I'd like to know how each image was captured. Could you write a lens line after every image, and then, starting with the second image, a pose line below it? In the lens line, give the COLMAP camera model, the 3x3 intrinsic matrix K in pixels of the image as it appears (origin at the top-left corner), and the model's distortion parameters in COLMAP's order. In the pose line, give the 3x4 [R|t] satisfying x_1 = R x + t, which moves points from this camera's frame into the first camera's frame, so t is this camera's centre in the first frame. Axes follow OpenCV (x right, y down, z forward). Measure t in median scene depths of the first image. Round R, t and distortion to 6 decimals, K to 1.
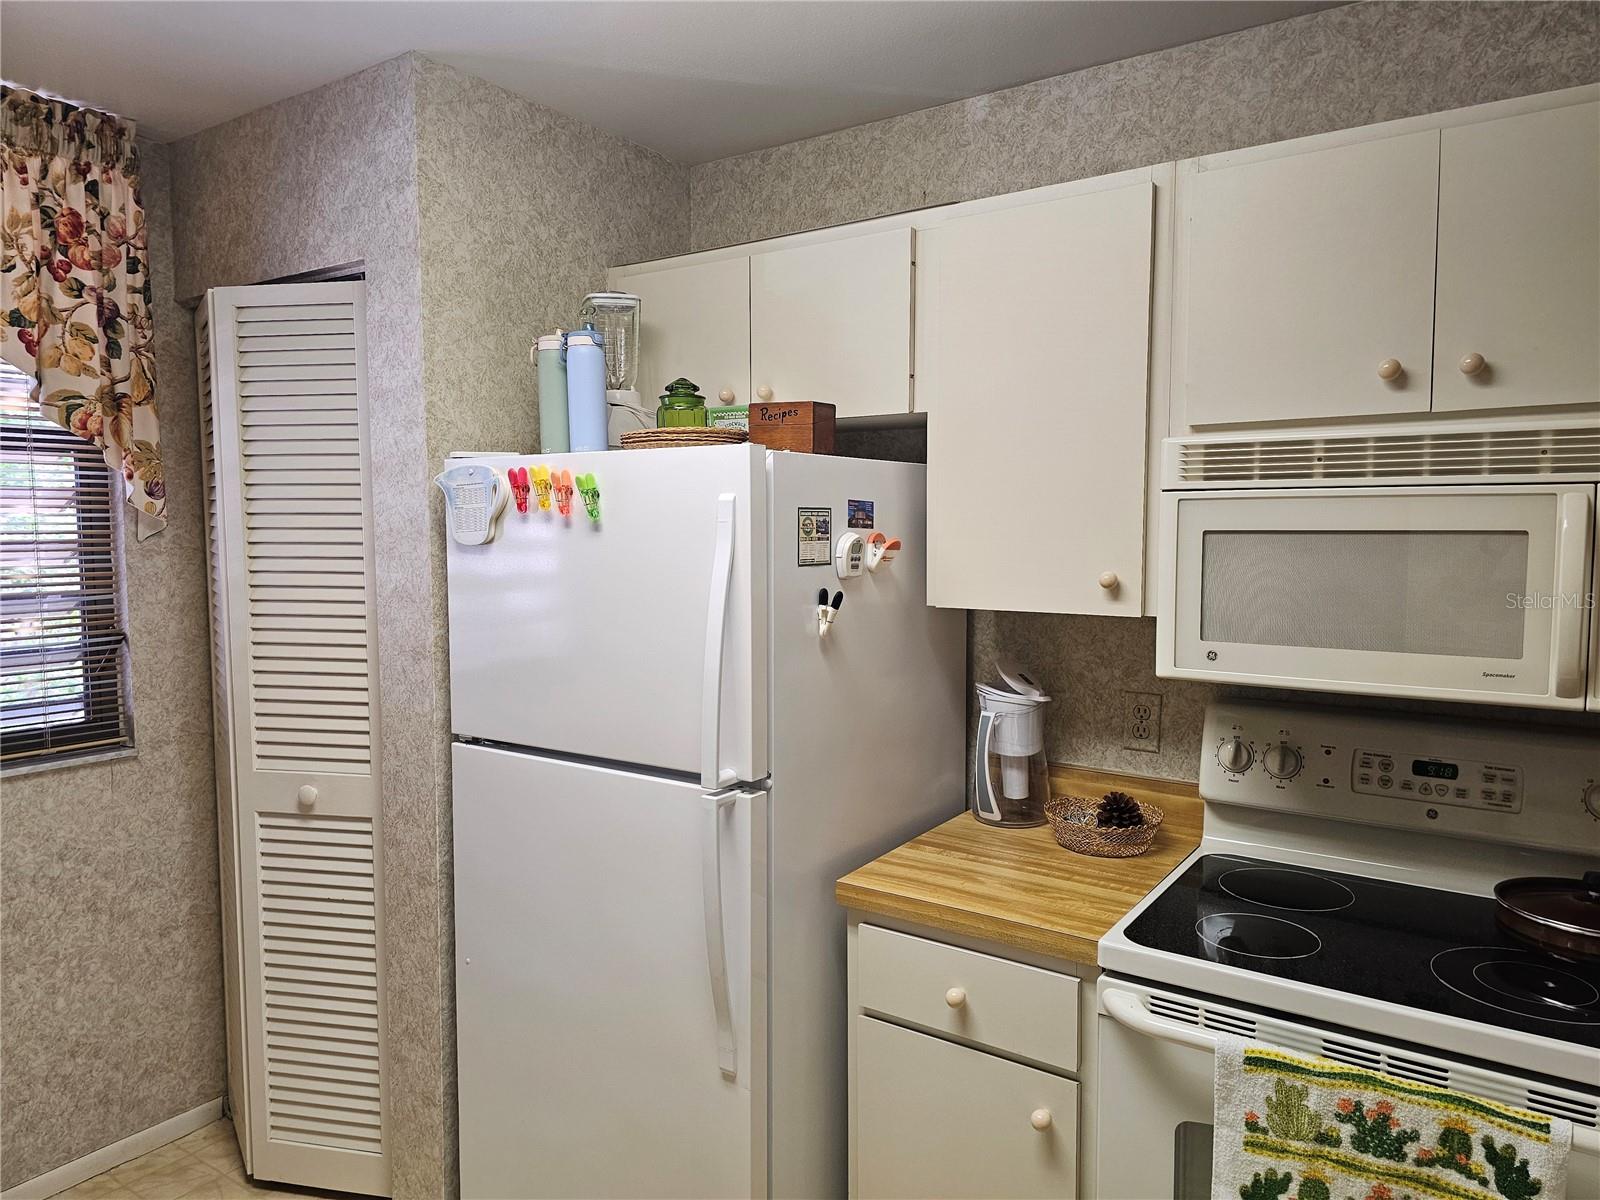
lens RADIAL K [[1066.8, 0, 802.4], [0, 1066.8, 591.5], [0, 0, 1]] dist [0.046598, -0.046629]
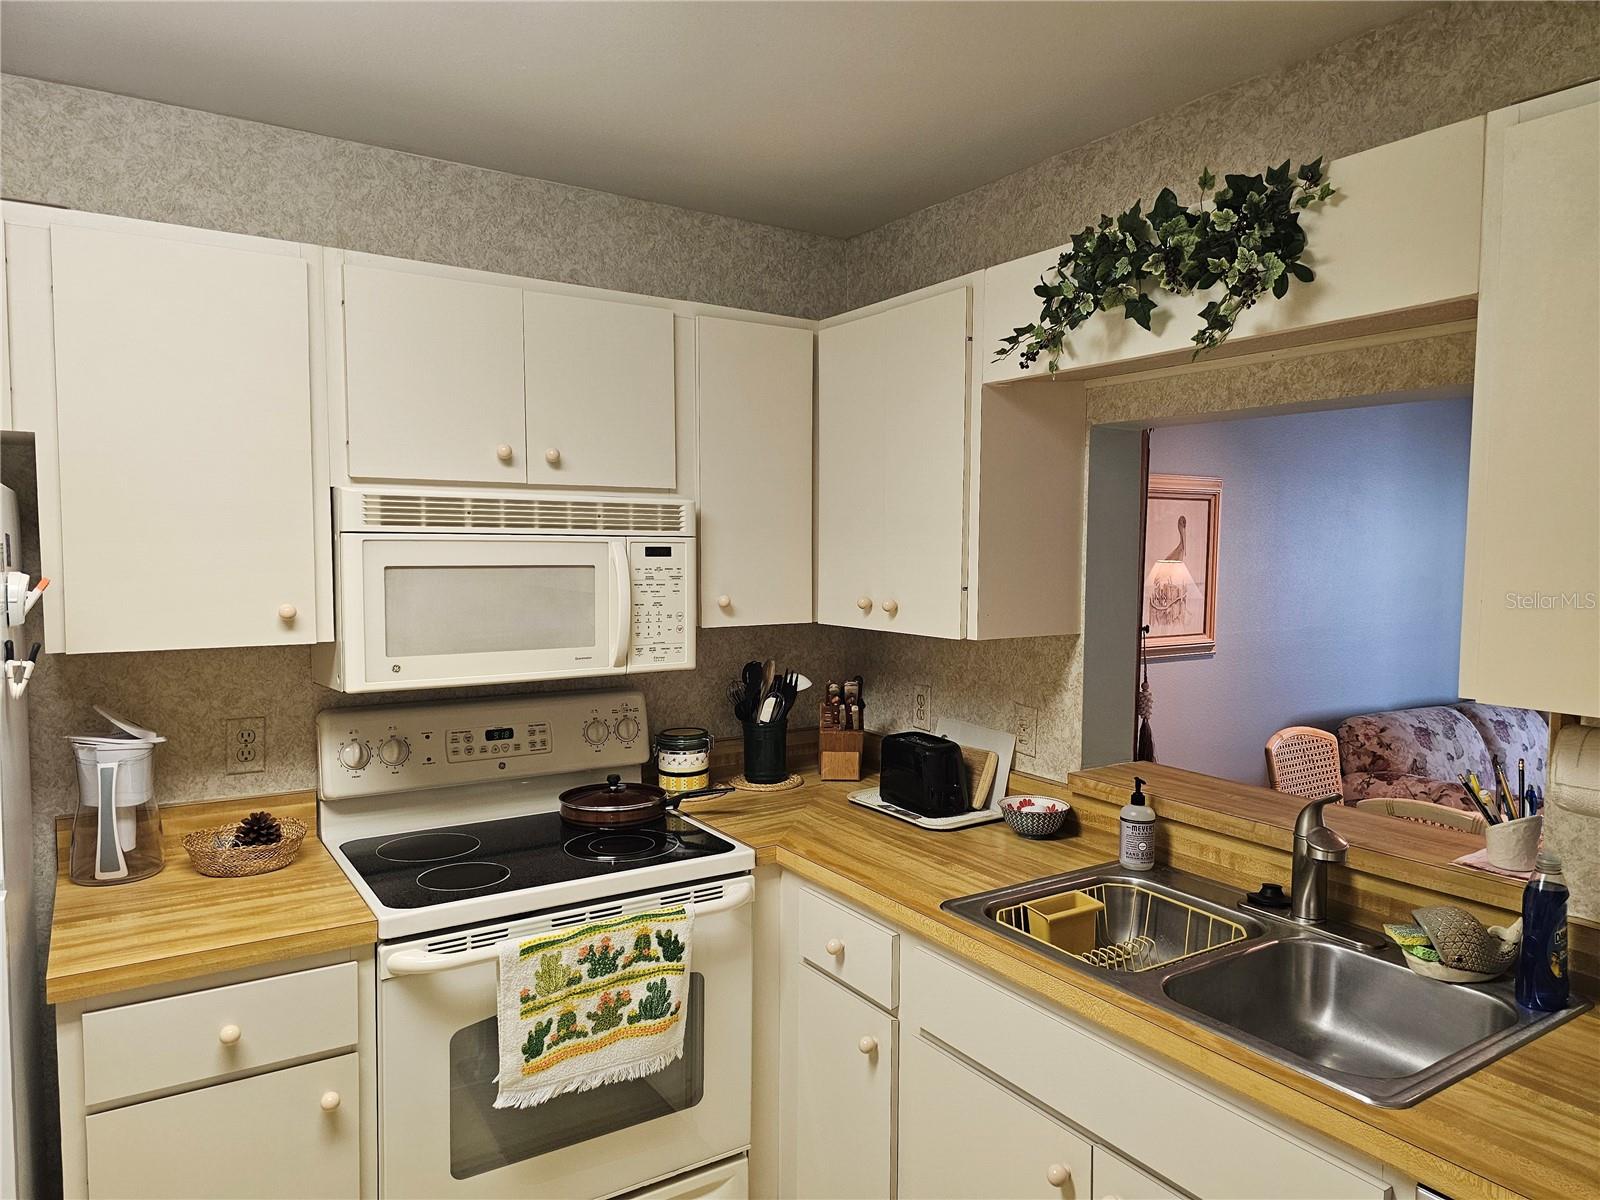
lens RADIAL K [[1060.9, 0, 800.0], [0, 1060.9, 600.0], [0, 0, 1]] dist [0.077725, -0.081626]
pose [[0.385122, -0.044111, 0.921811, -0.557899], [0.053518, 0.998244, 0.025409, -0.024452], [-0.921312, 0.039548, 0.386807, 0.099976]]
